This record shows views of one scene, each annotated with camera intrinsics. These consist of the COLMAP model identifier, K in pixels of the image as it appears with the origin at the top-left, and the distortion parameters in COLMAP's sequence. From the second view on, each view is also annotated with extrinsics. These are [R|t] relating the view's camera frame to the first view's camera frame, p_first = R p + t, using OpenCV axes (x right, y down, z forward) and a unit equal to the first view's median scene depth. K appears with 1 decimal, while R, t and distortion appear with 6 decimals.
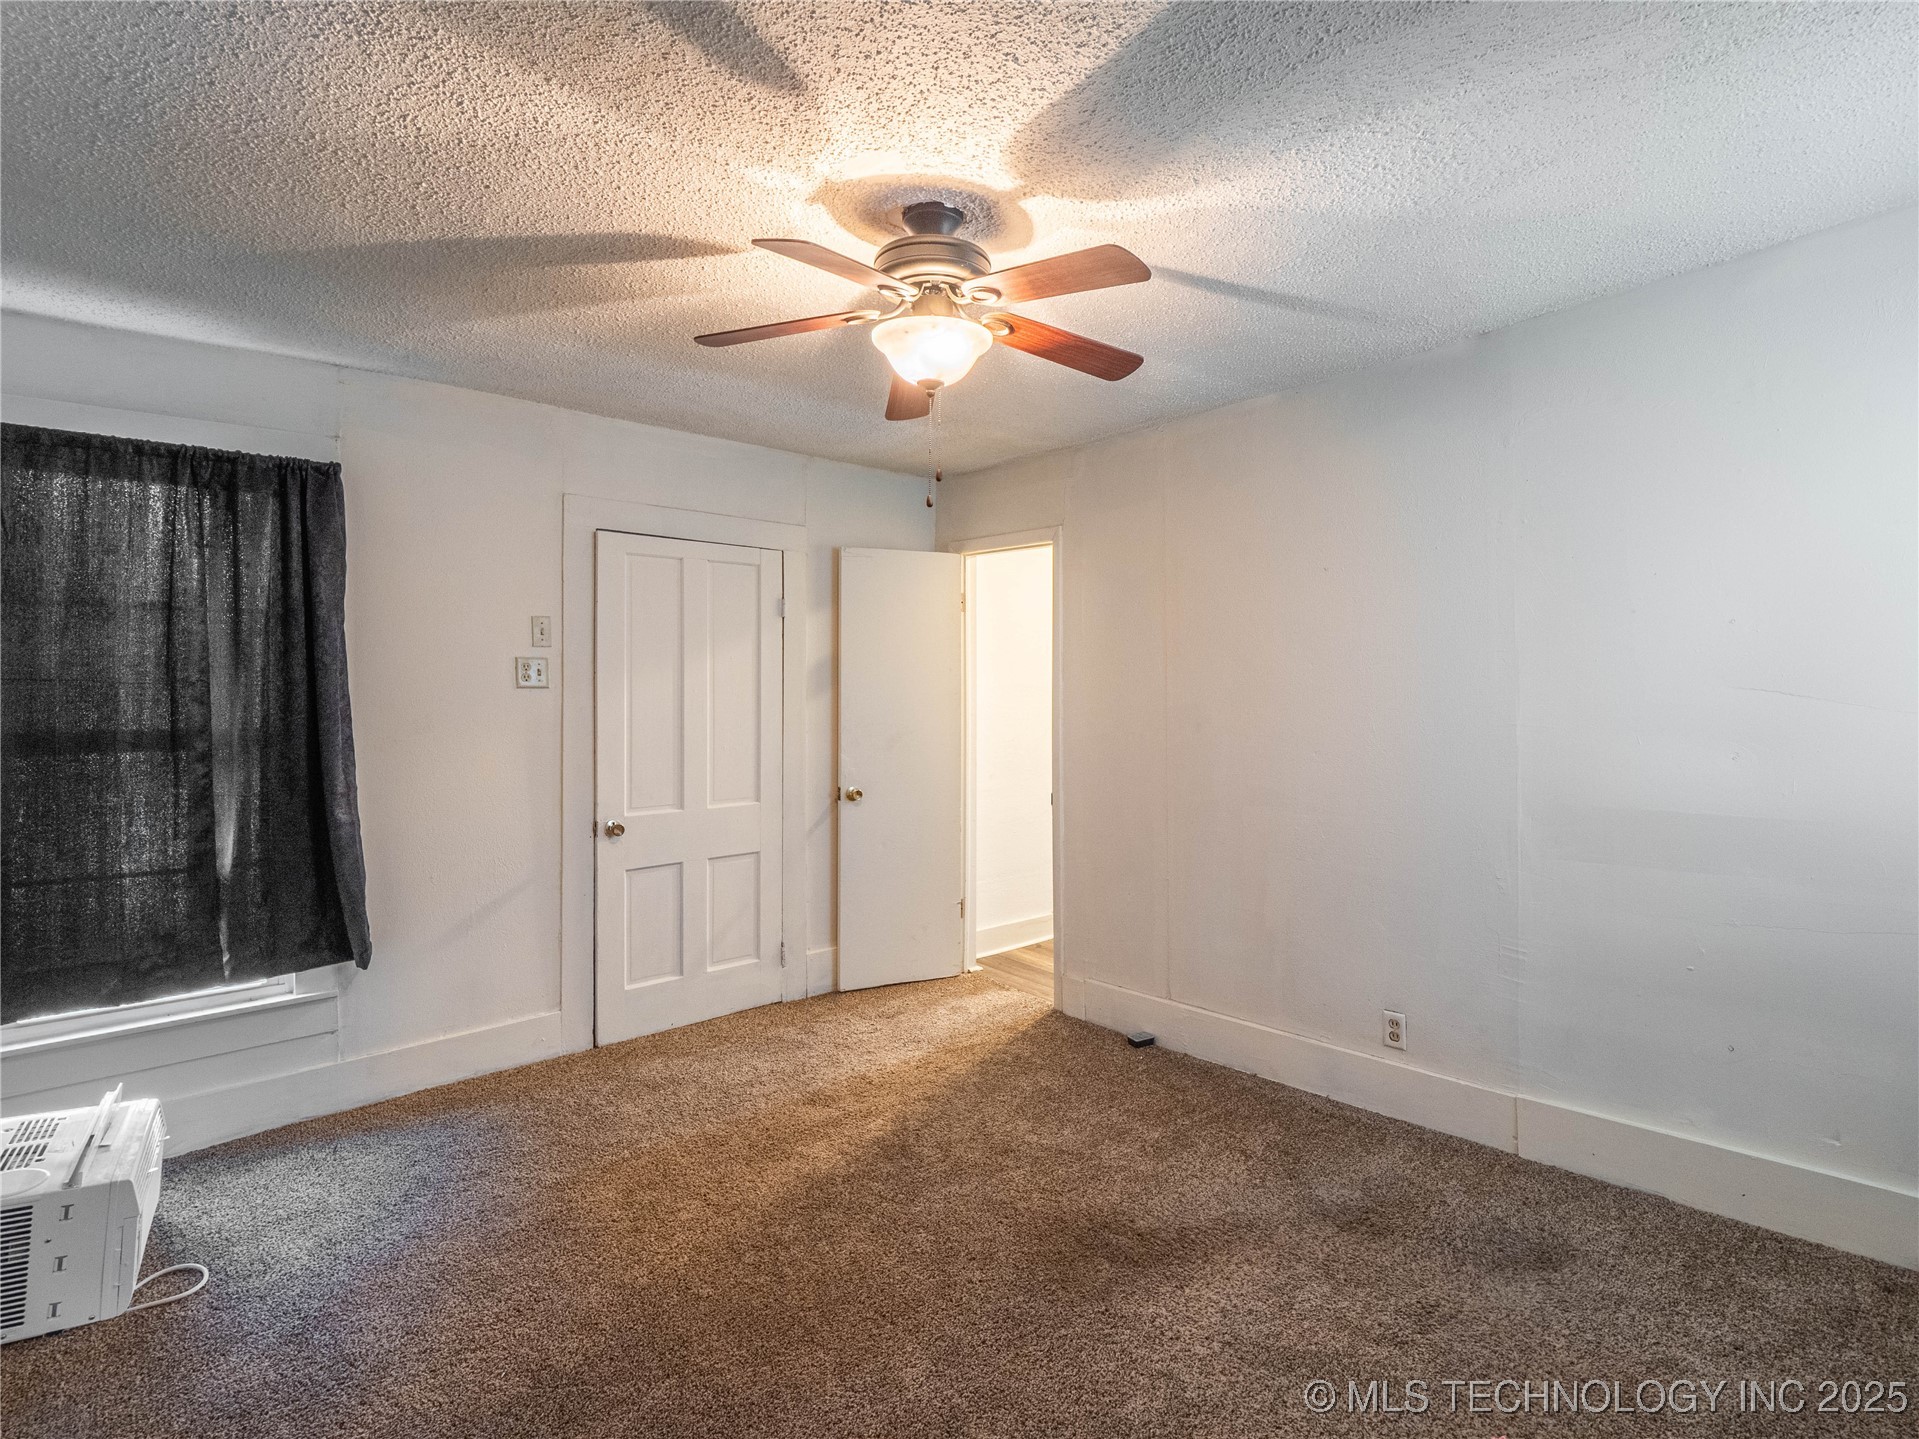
lens RADIAL K [[959.6, 0, 959.2], [0, 959.6, 710.0], [0, 0, 1]] dist [-0.000482, 0.001640]
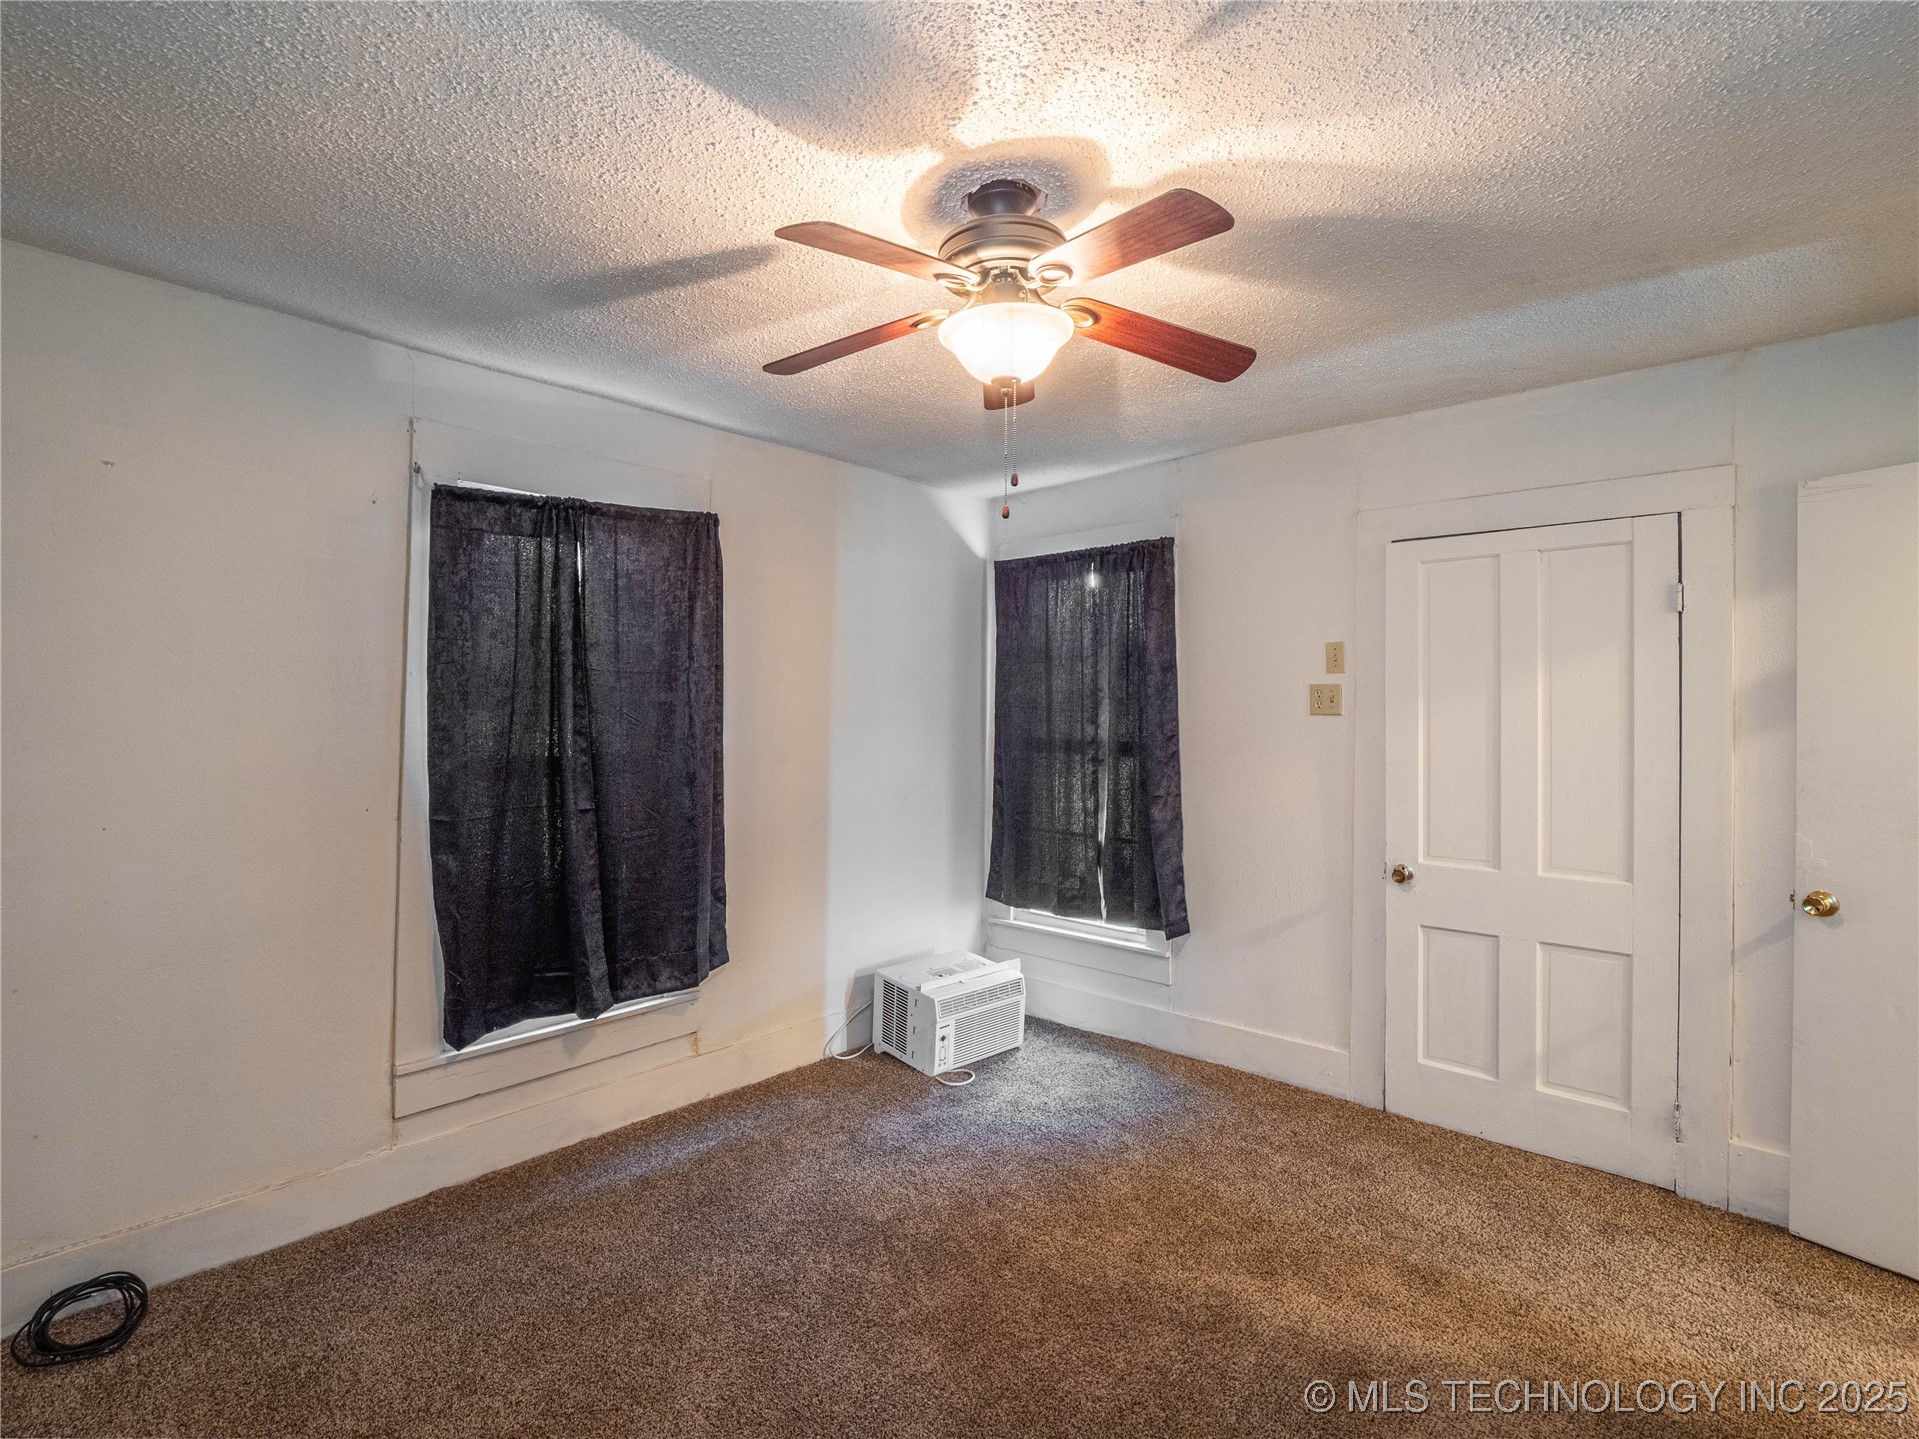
lens RADIAL K [[959.6, 0, 952.1], [0, 959.6, 713.3], [0, 0, 1]] dist [-0.000482, 0.001640]
pose [[0.099494, 0.007425, -0.995010, 0.484654], [-0.028794, 0.999575, 0.004580, -0.017292], [0.994621, 0.028194, 0.099666, 0.491893]]
